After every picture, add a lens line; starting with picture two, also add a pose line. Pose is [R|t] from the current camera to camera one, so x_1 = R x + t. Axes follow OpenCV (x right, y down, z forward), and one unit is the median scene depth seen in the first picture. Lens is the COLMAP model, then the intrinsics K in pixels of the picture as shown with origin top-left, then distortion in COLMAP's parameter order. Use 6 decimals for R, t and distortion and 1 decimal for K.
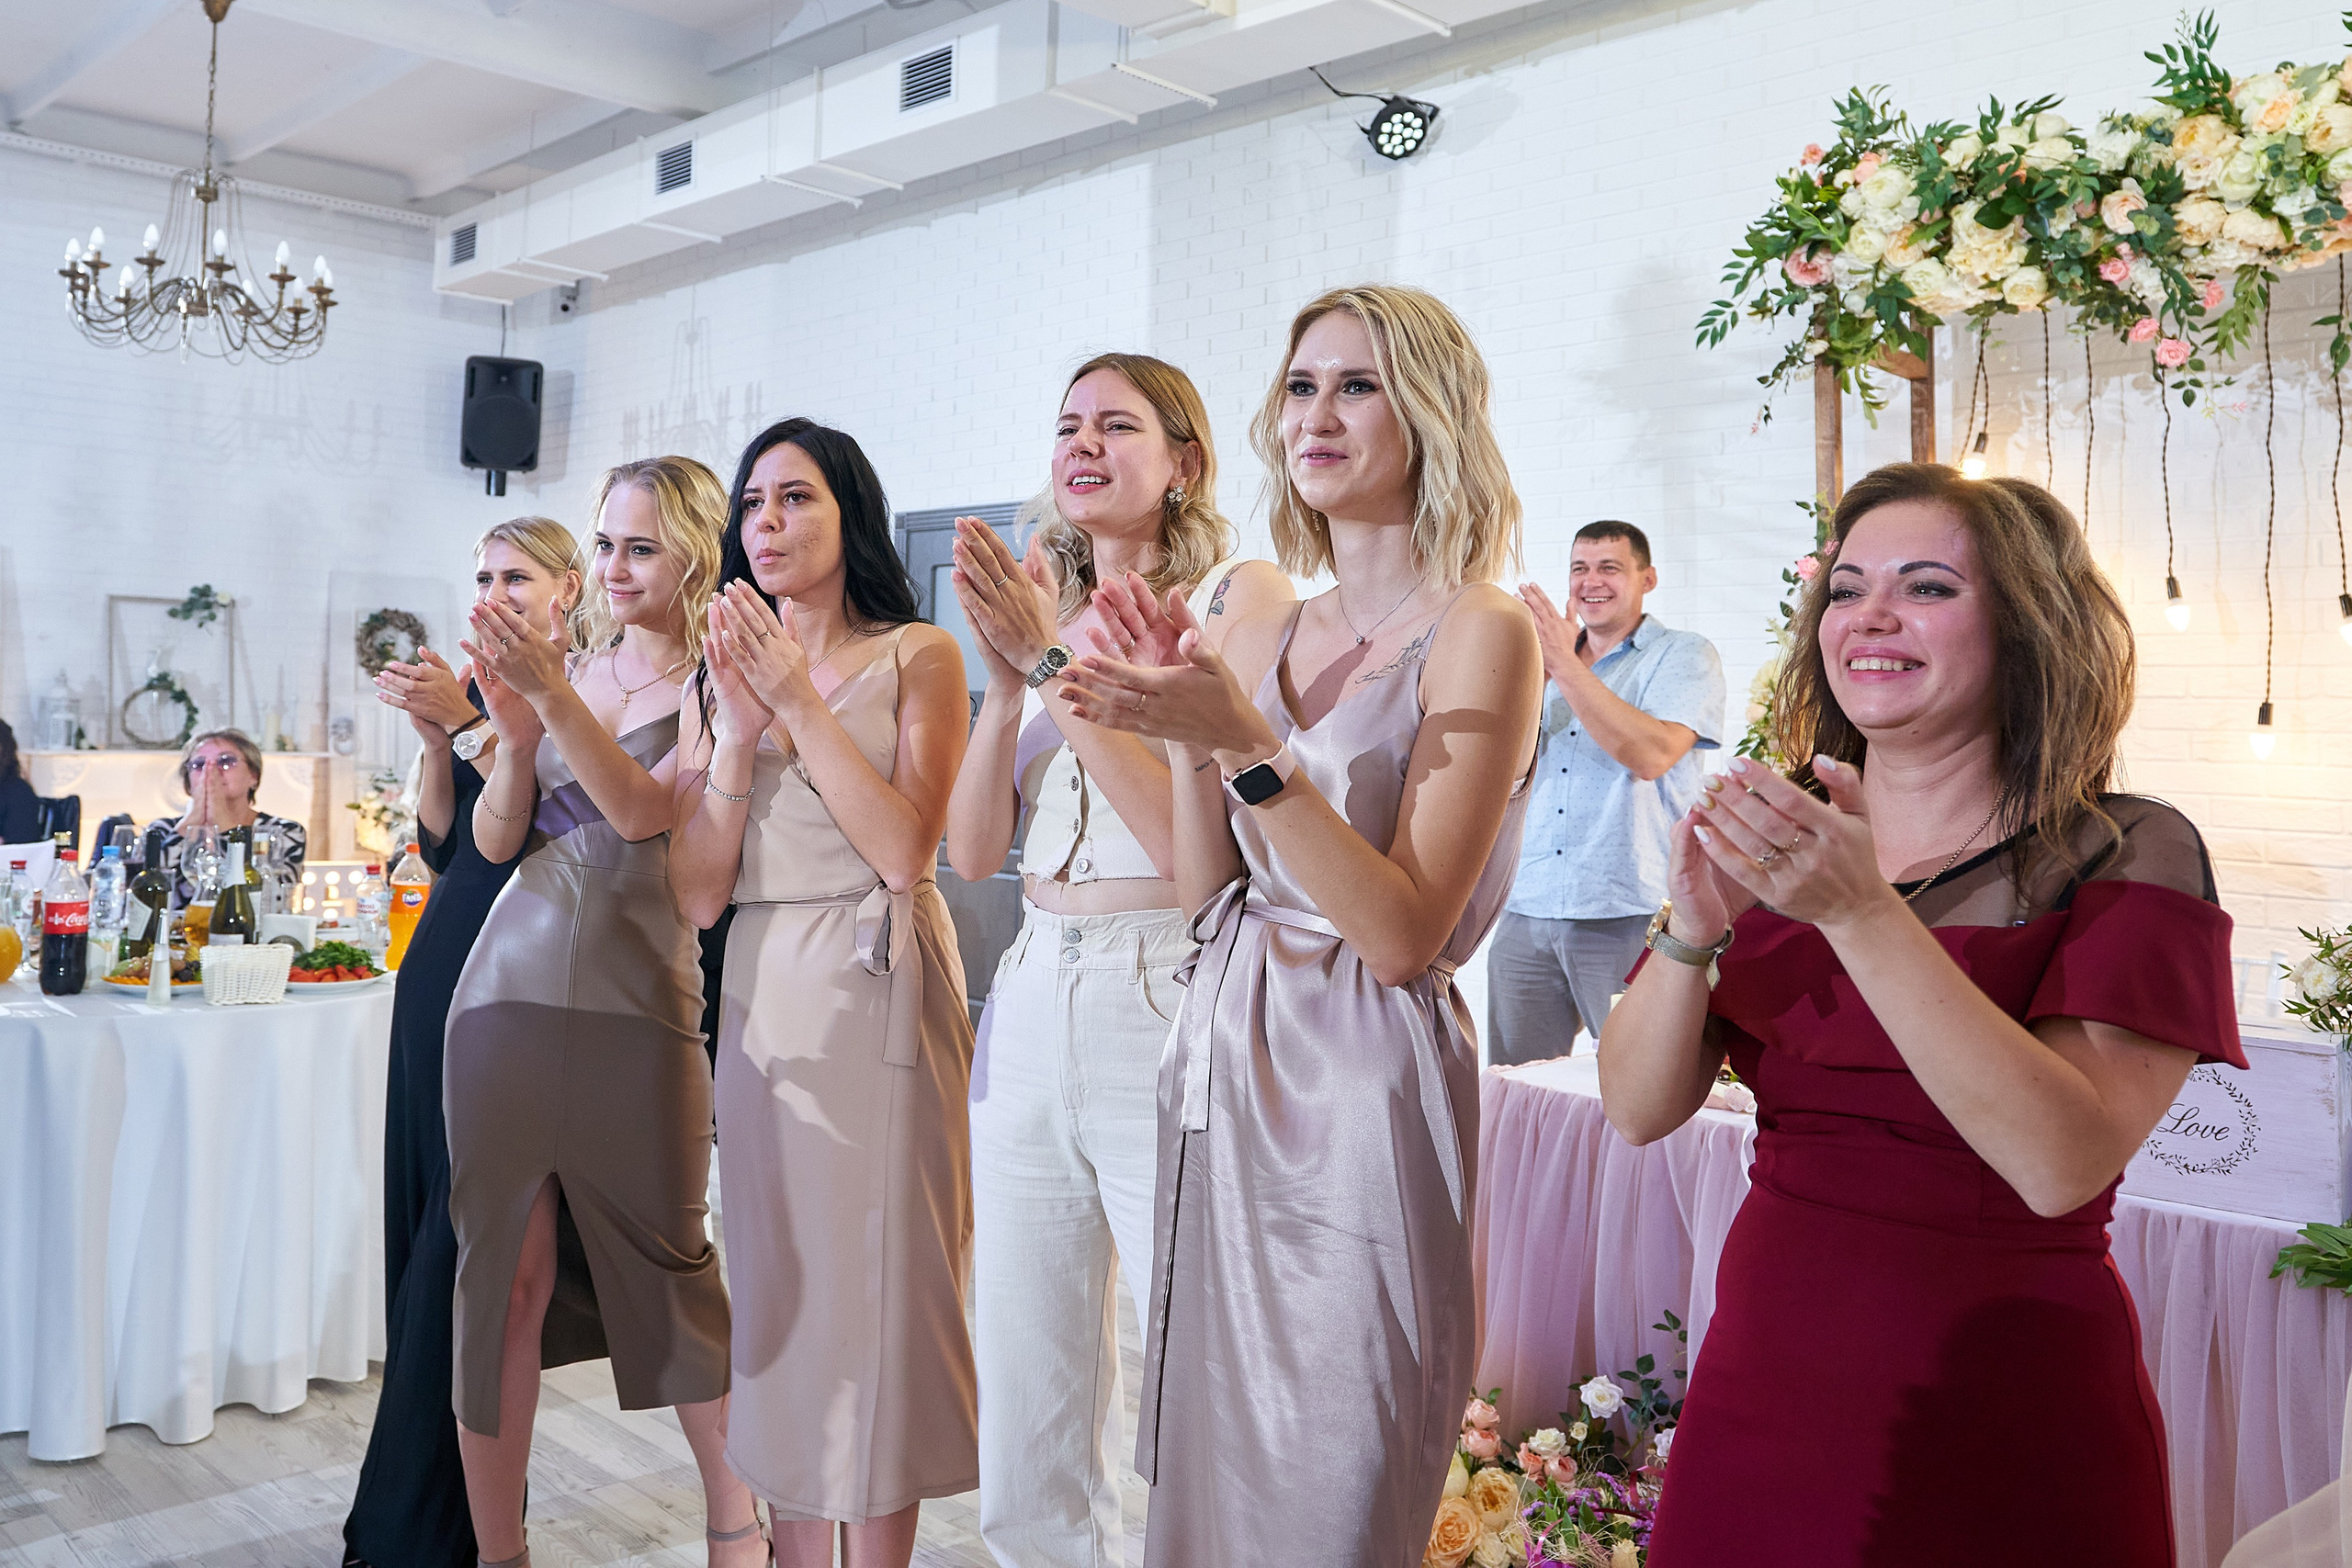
lens RADIAL K [[1754.9, 0, 1192.4], [0, 1754.9, 618.4], [0, 0, 1]] dist [-0.004689, 0.020039]
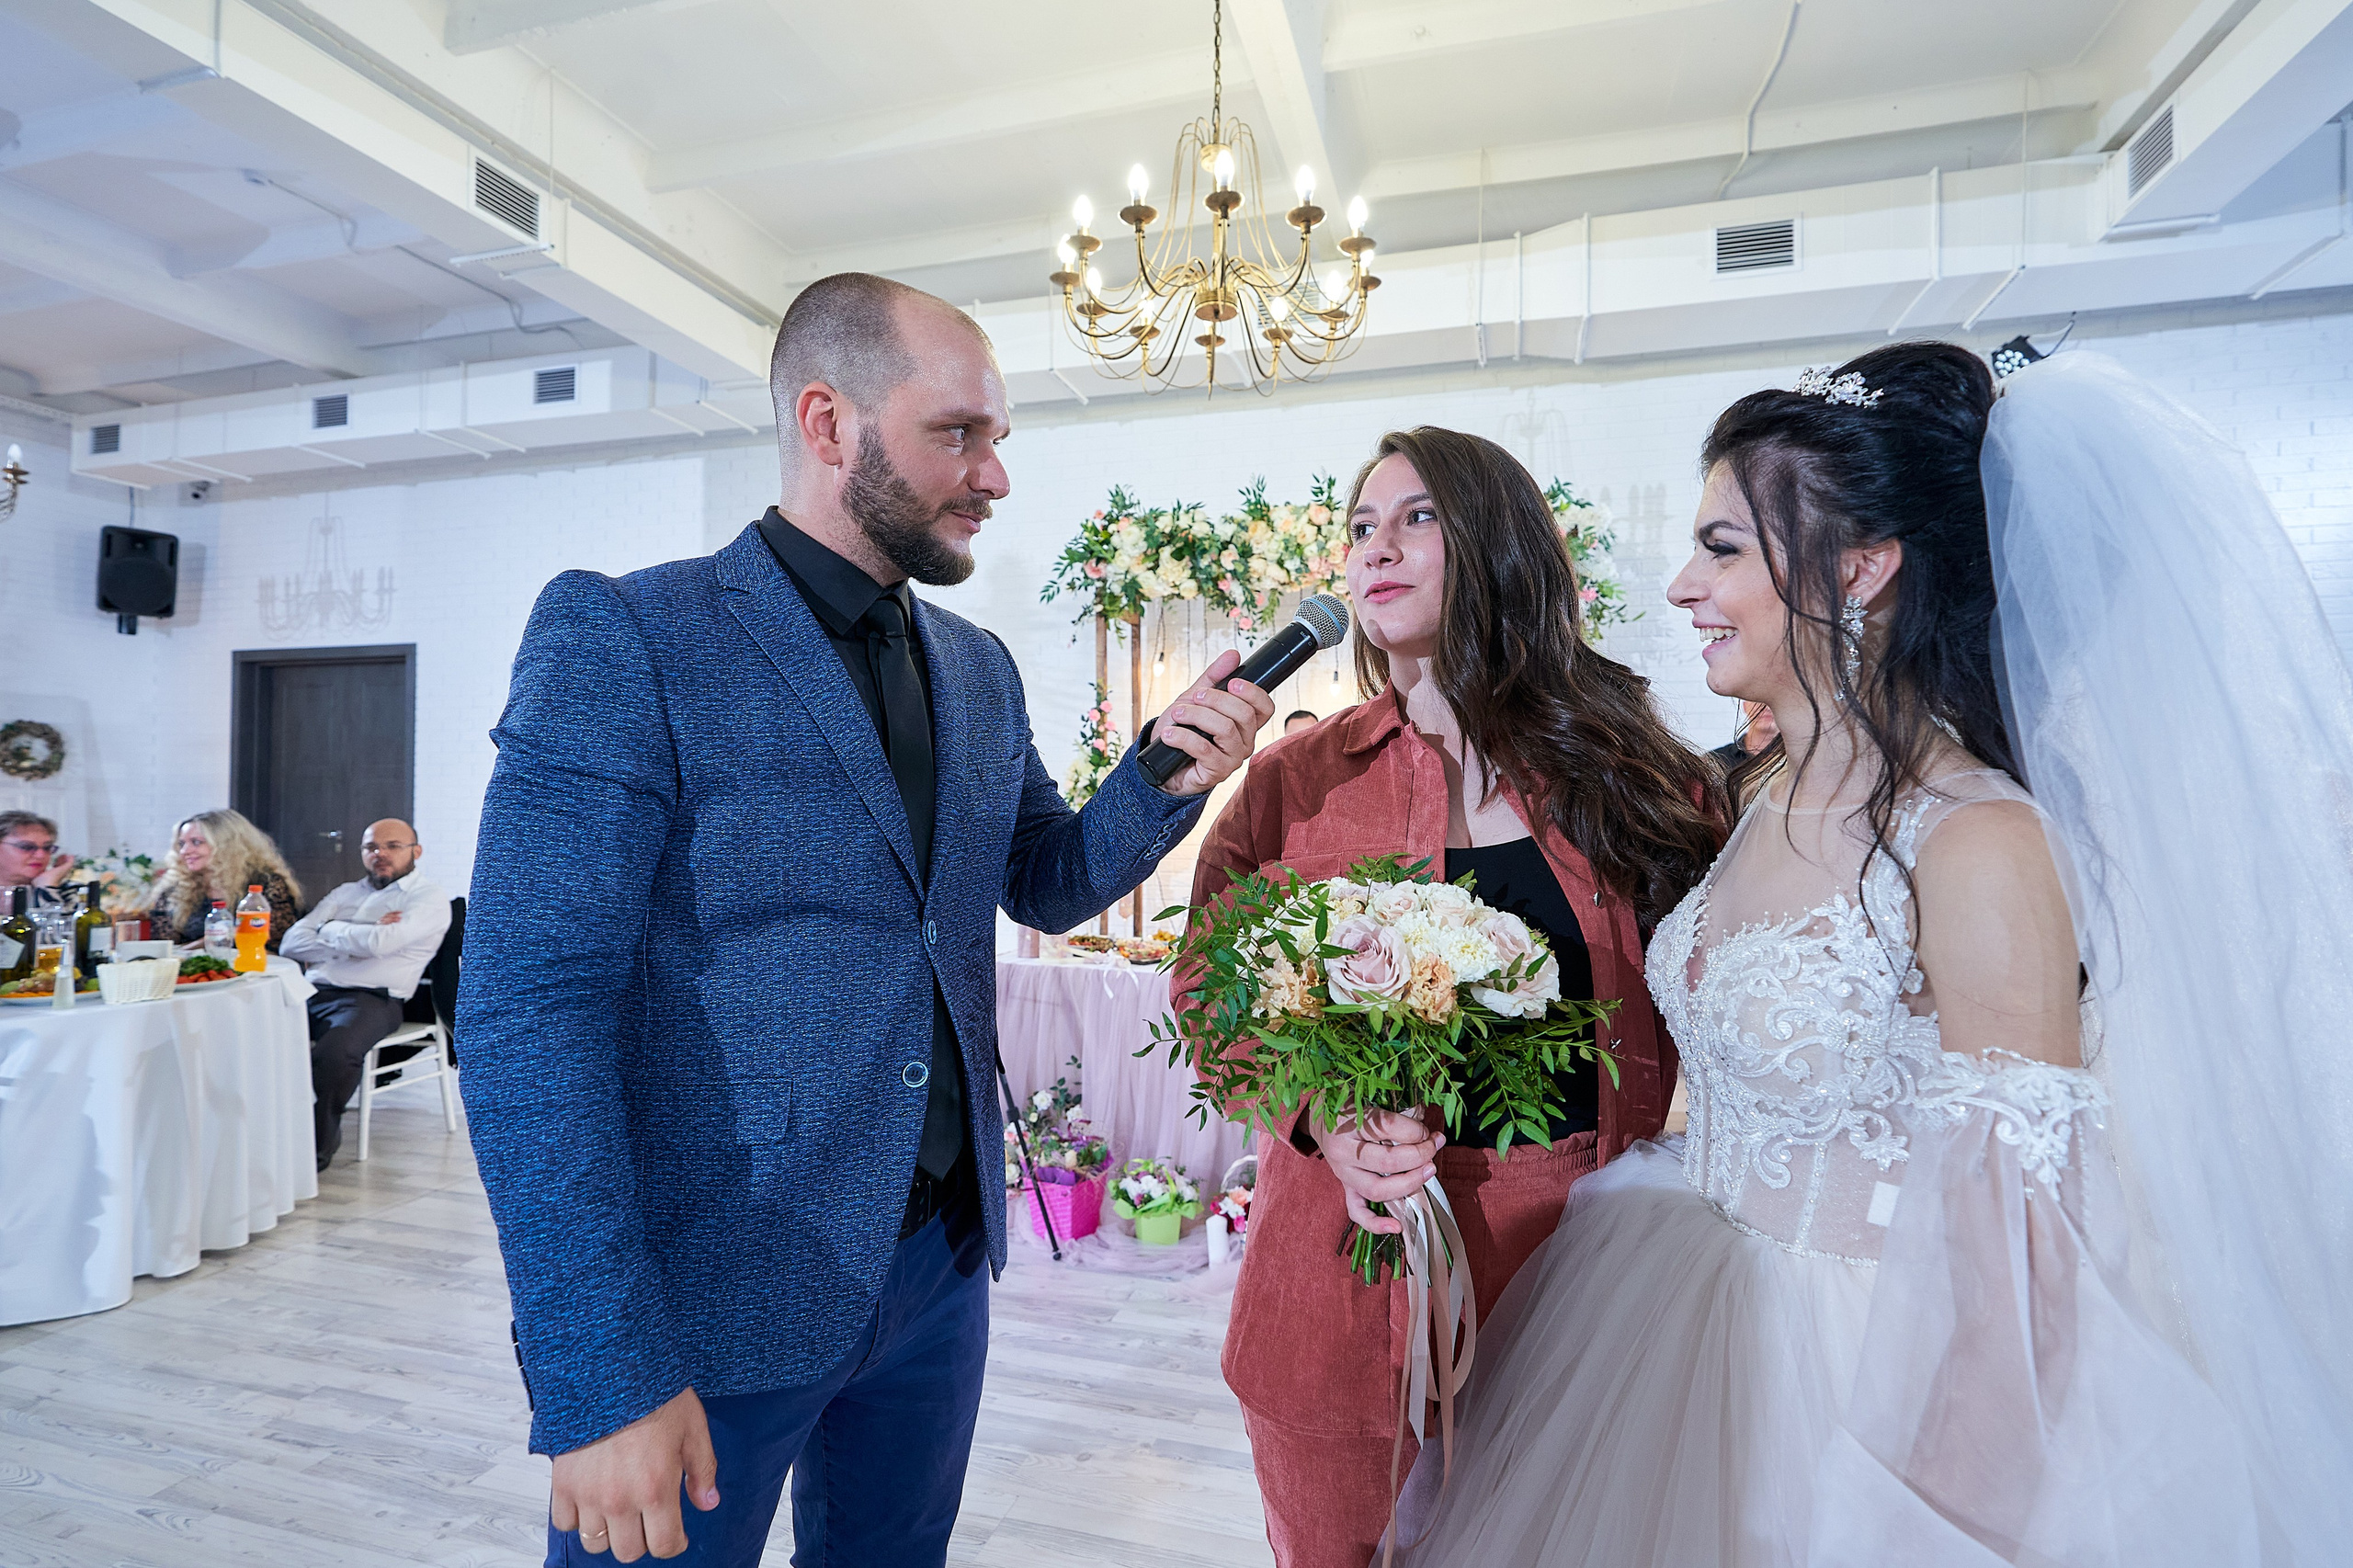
lens RADIAL K [[1124.7, 0, 1178.9], [0, 1124.7, 782.0], [0, 0, 1]] dist [0.003179, 0.000864]
pose [[0.853972, -0.012874, 0.520159, -0.249162], [-0.010728, 0.999046, 0.042339, -0.006536], [-0.520208, -0.041736, 0.853019, -0.185726]]
